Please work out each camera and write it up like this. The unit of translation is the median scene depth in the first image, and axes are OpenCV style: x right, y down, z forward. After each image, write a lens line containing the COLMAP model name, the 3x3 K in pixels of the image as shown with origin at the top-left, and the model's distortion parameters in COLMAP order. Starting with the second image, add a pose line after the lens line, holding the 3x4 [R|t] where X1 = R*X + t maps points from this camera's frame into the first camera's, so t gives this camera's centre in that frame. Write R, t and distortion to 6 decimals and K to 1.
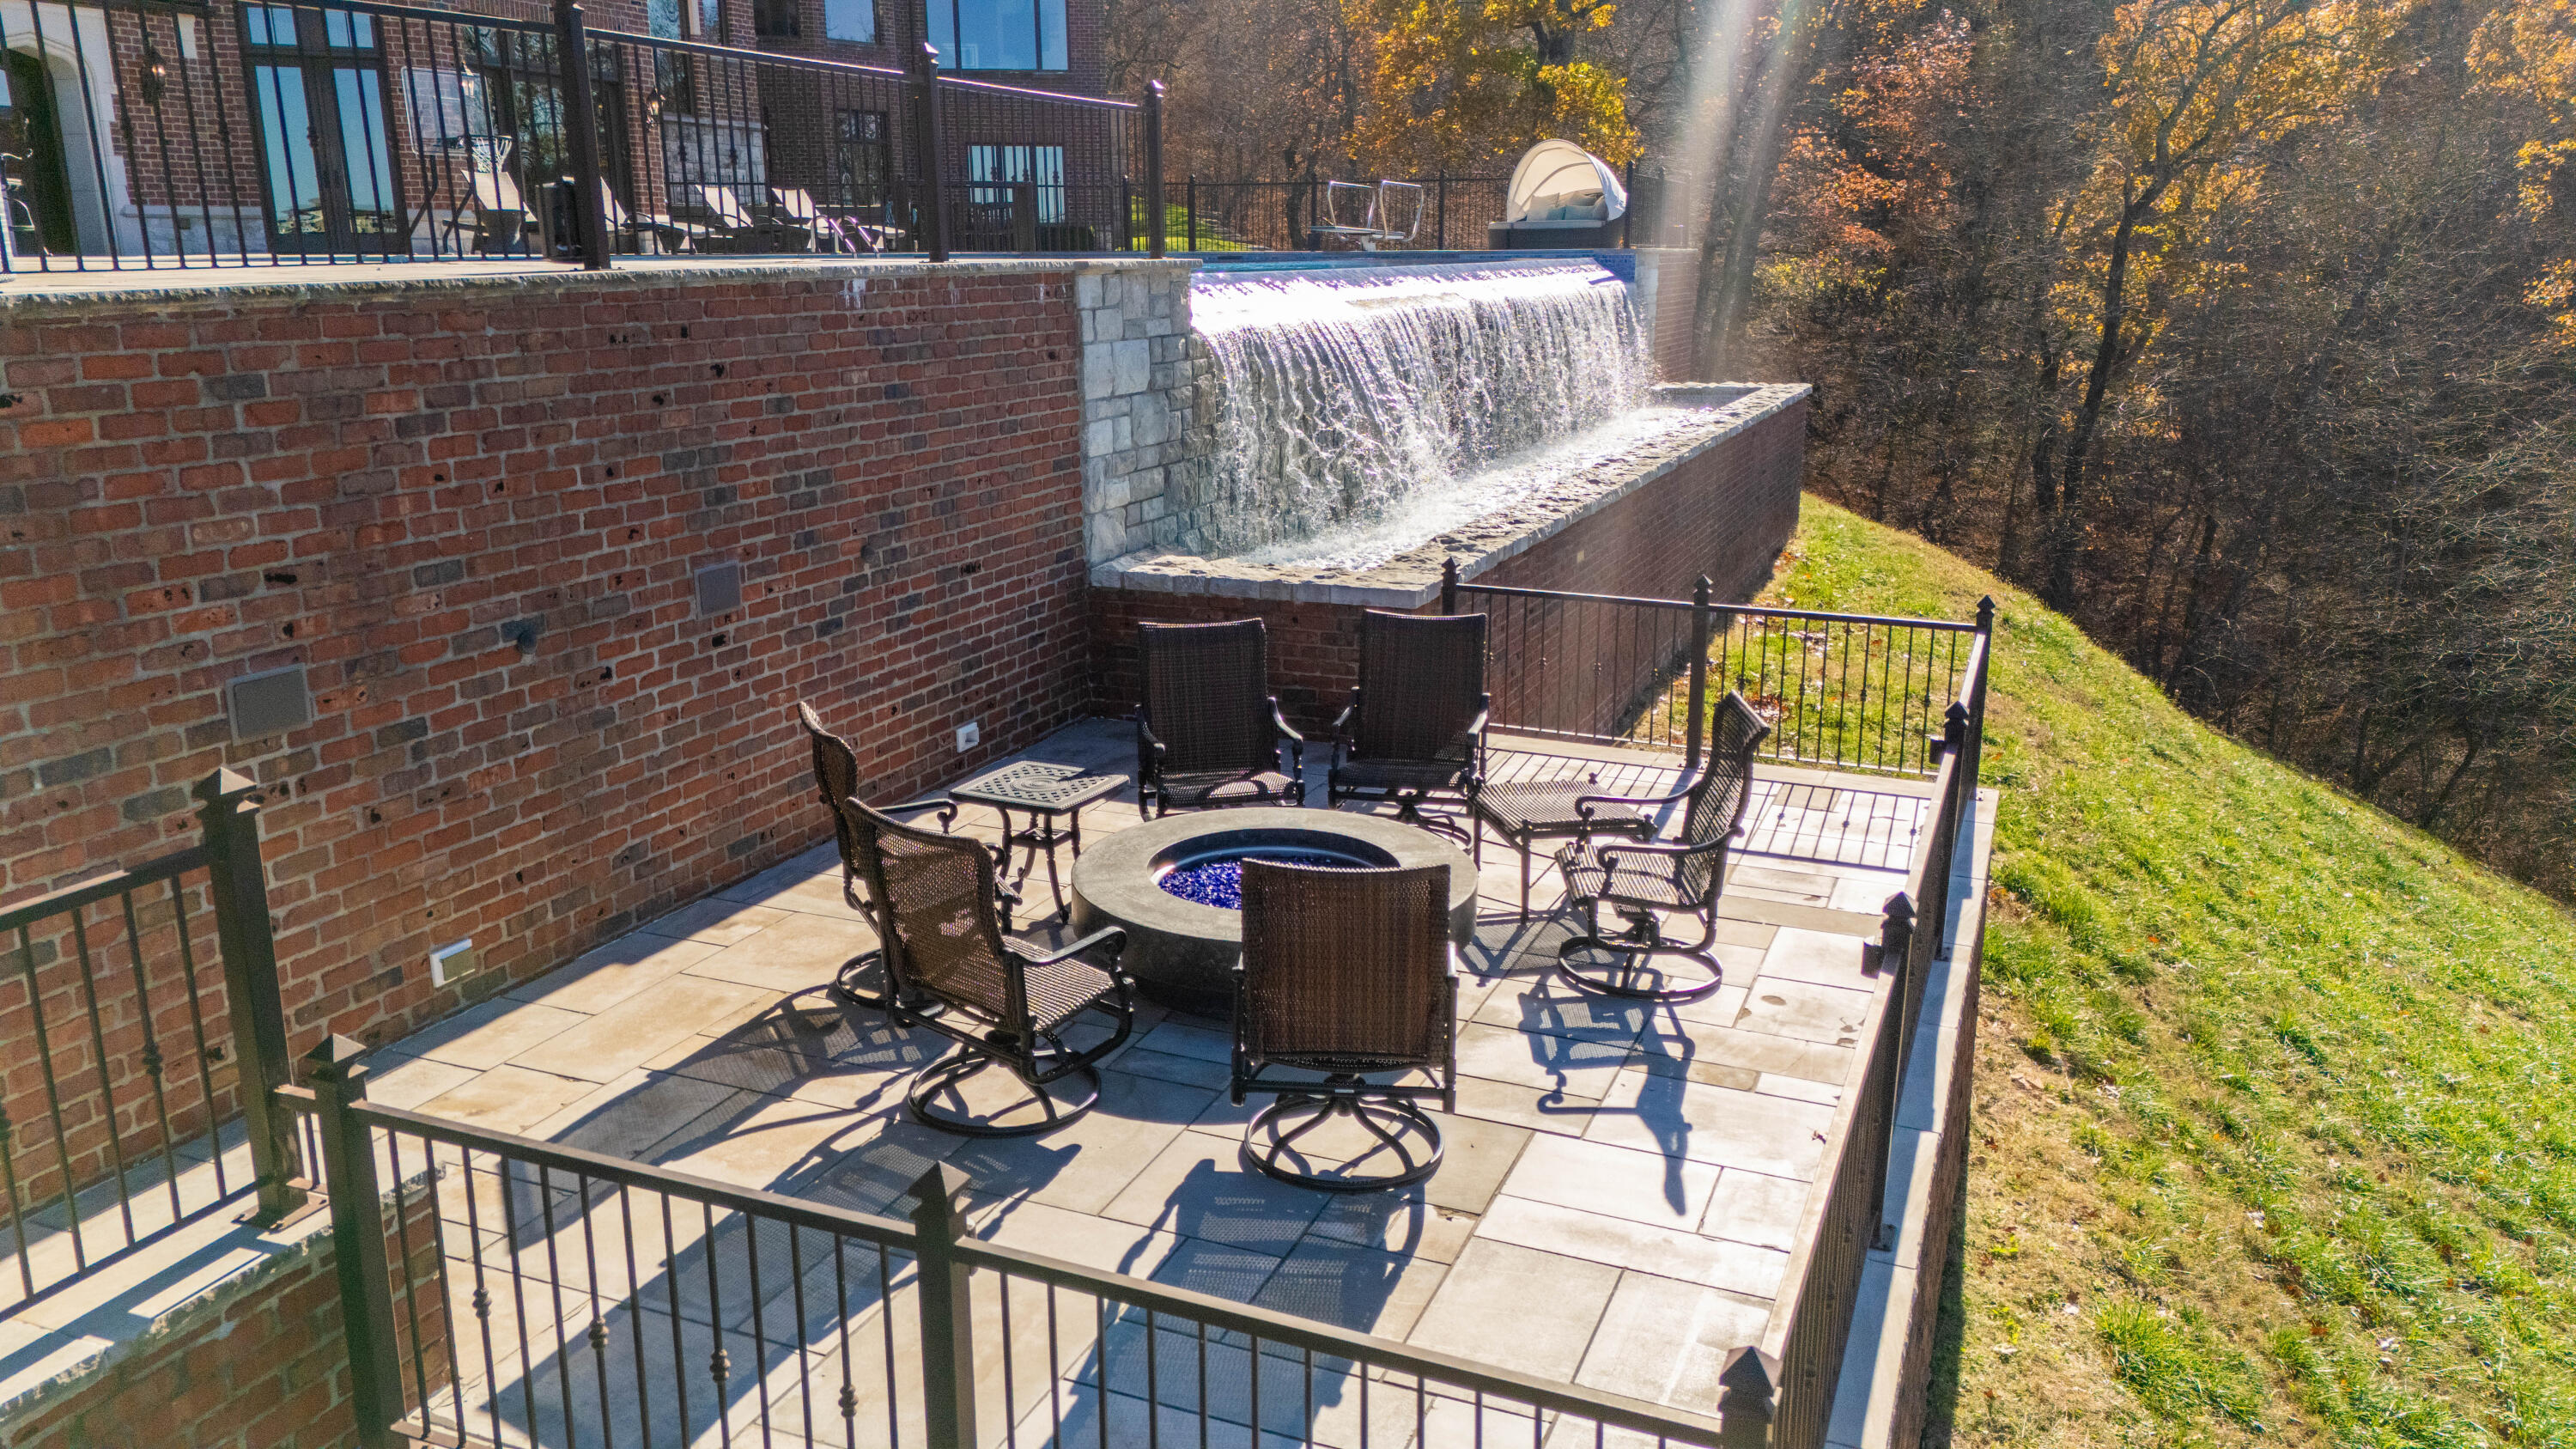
lens RADIAL K [[1857.7, 0, 1284.6], [0, 1857.7, 724.2], [0, 0, 1]] dist [0.012911, -0.007768]
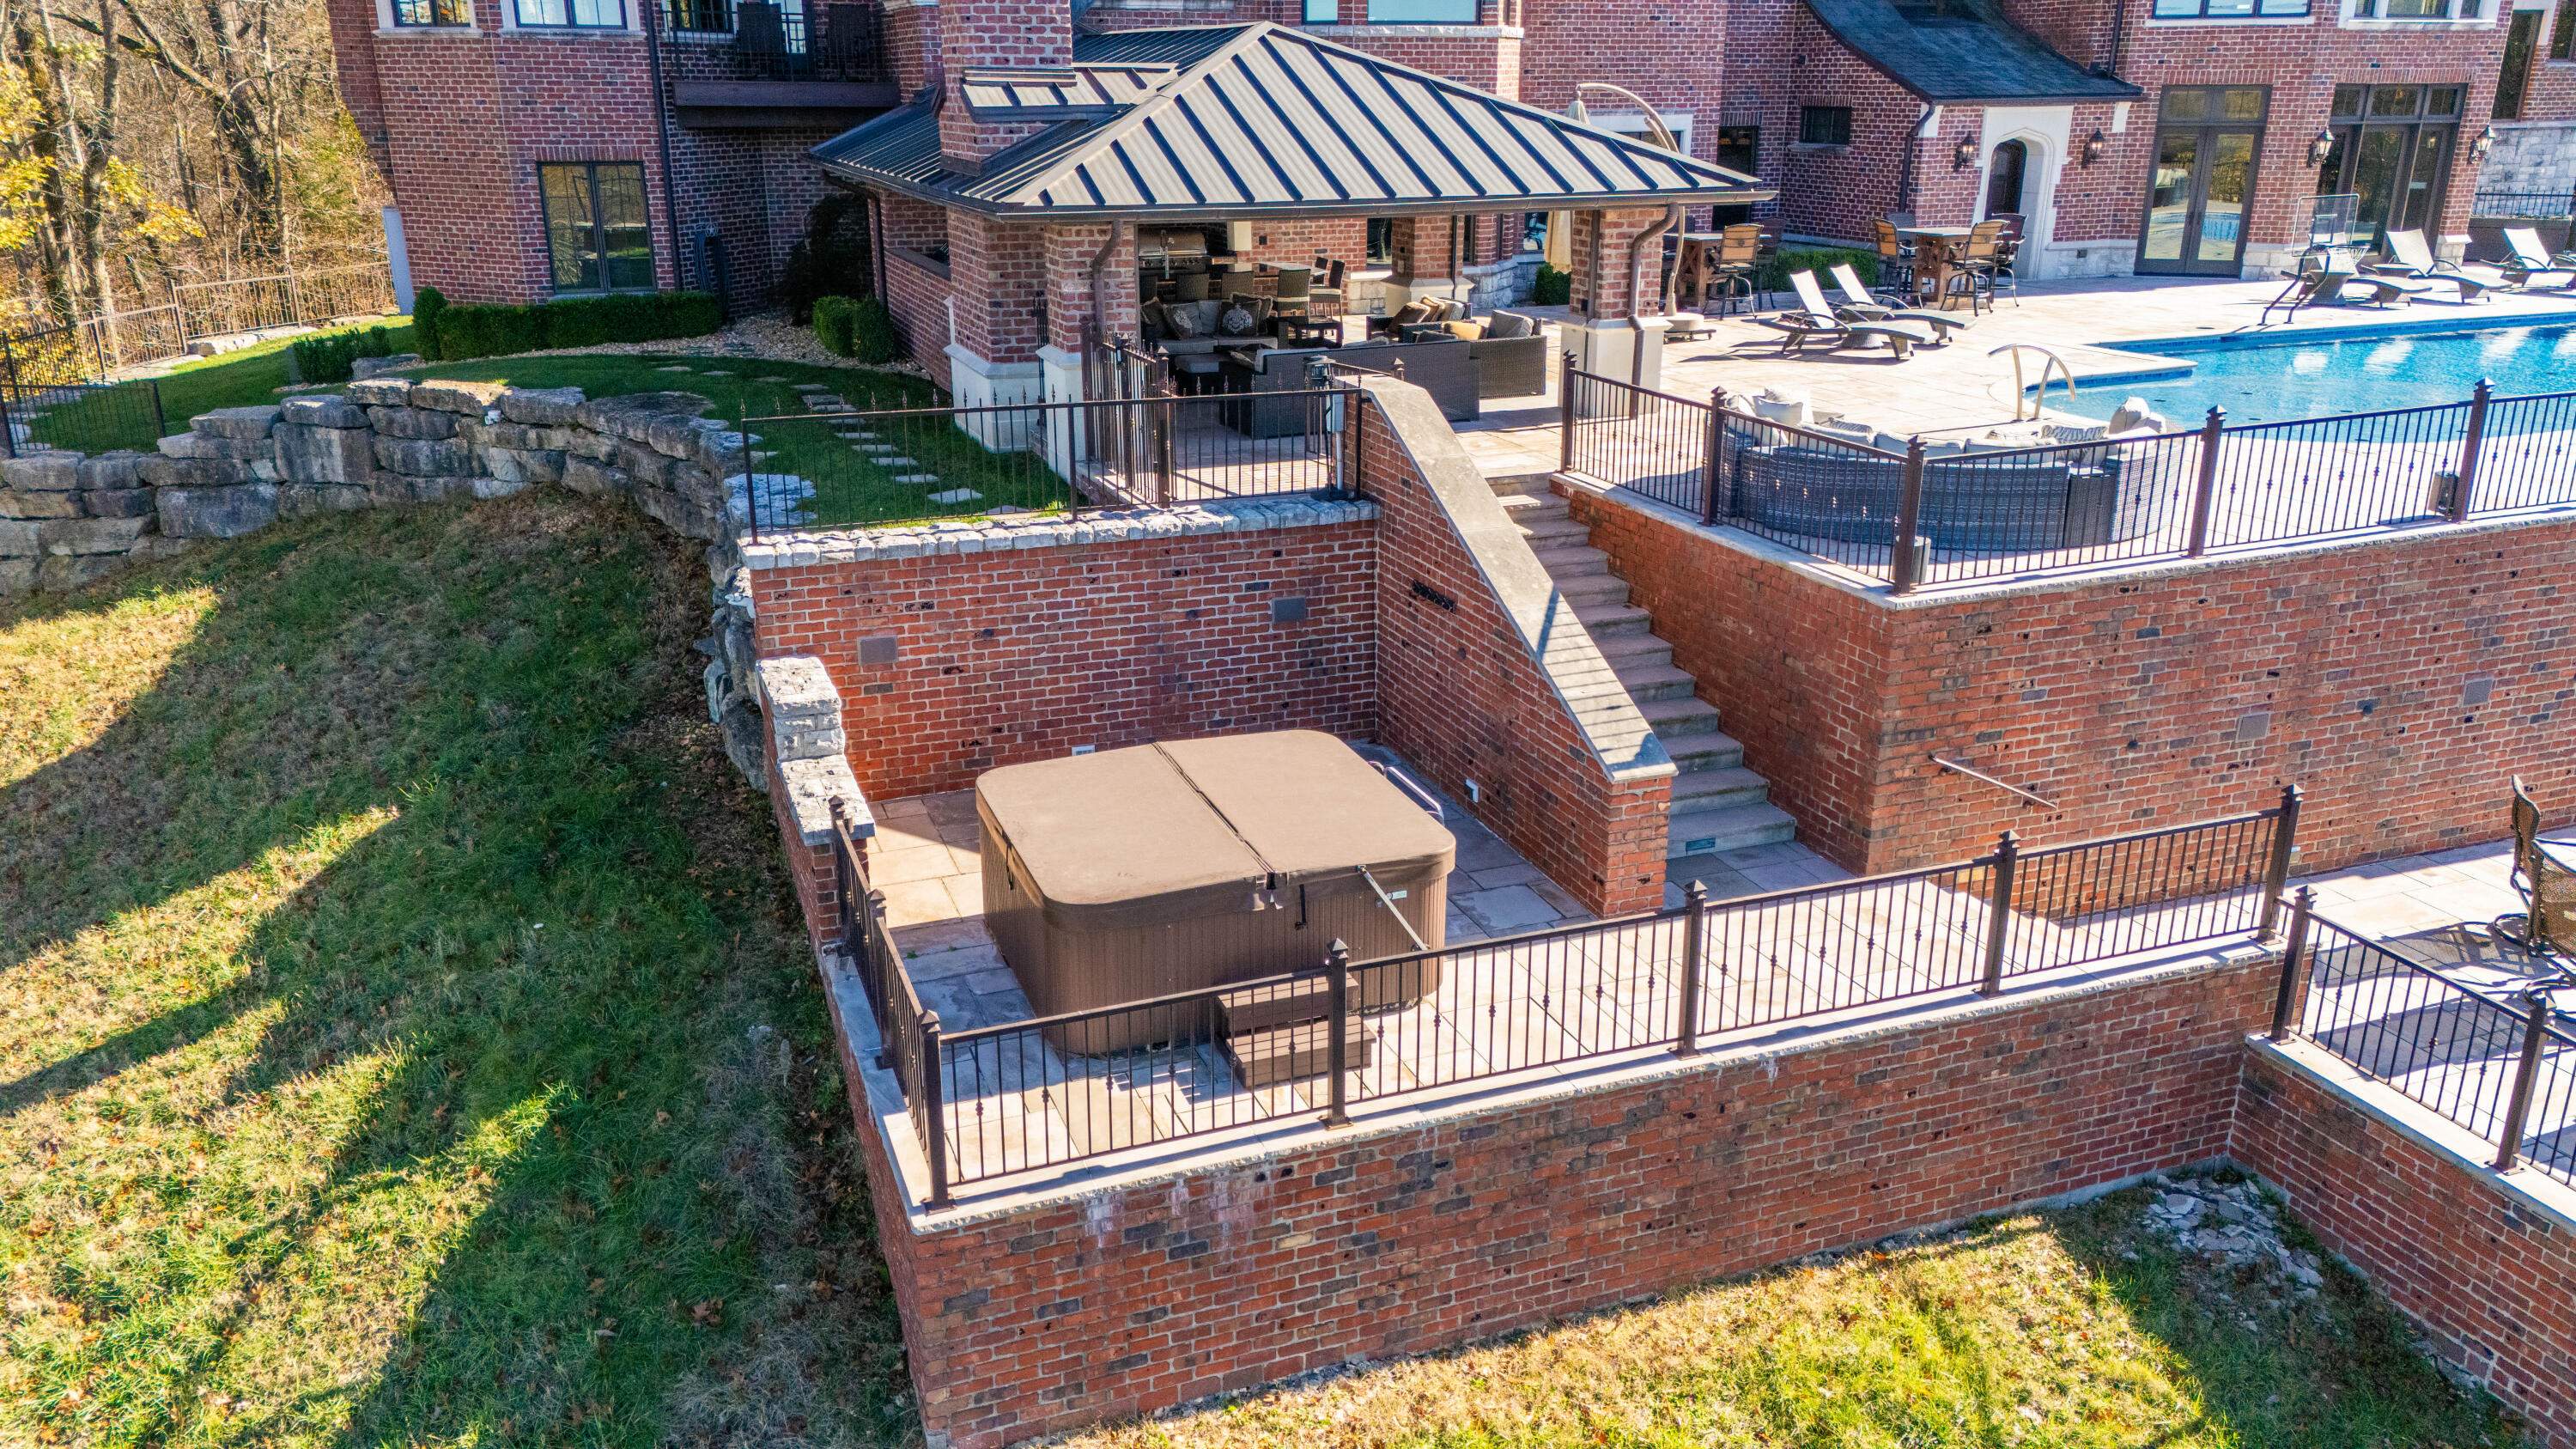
lens RADIAL K [[1857.7, 0, 1281.6], [0, 1857.7, 726.4], [0, 0, 1]] dist [0.012911, -0.007768]
pose [[0.673258, 0.248322, -0.696462, 0.214346], [-0.182921, 0.968577, 0.168517, -0.159120], [0.716424, 0.013942, 0.697526, -1.286666]]
